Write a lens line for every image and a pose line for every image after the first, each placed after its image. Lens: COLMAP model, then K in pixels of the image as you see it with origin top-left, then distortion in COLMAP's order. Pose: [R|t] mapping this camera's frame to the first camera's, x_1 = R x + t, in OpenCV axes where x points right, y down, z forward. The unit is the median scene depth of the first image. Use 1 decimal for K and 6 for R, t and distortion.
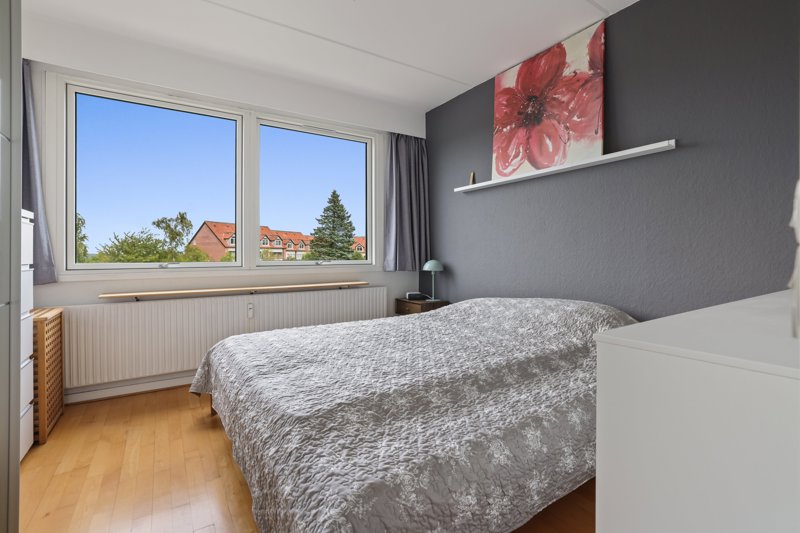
lens RADIAL K [[369.6, 0, 397.5], [0, 369.6, 254.6], [0, 0, 1]] dist [0.000376, 0.000310]
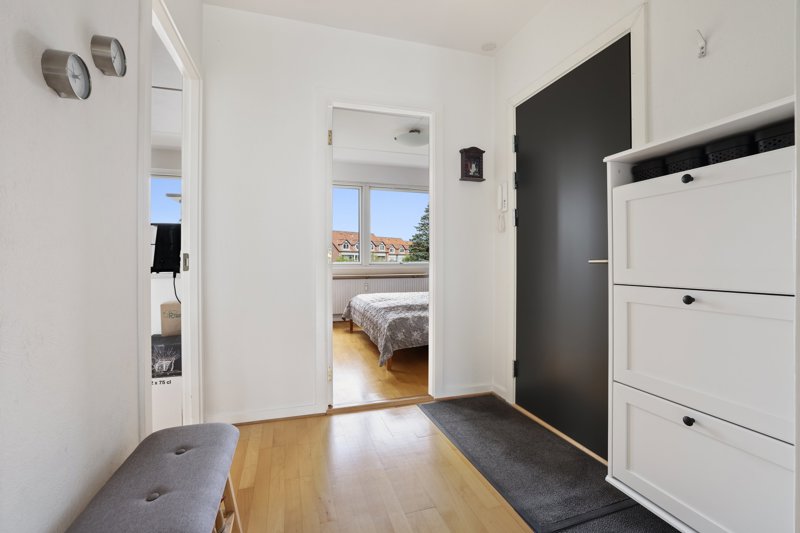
lens RADIAL K [[347.7, 0, 396.5], [0, 347.7, 259.5], [0, 0, 1]] dist [-0.000705, 0.000168]
pose [[0.963364, 0.004374, -0.268161, 0.190439], [-0.003525, 0.999987, 0.003647, 0.001229], [0.268174, -0.002569, 0.963367, -0.556705]]
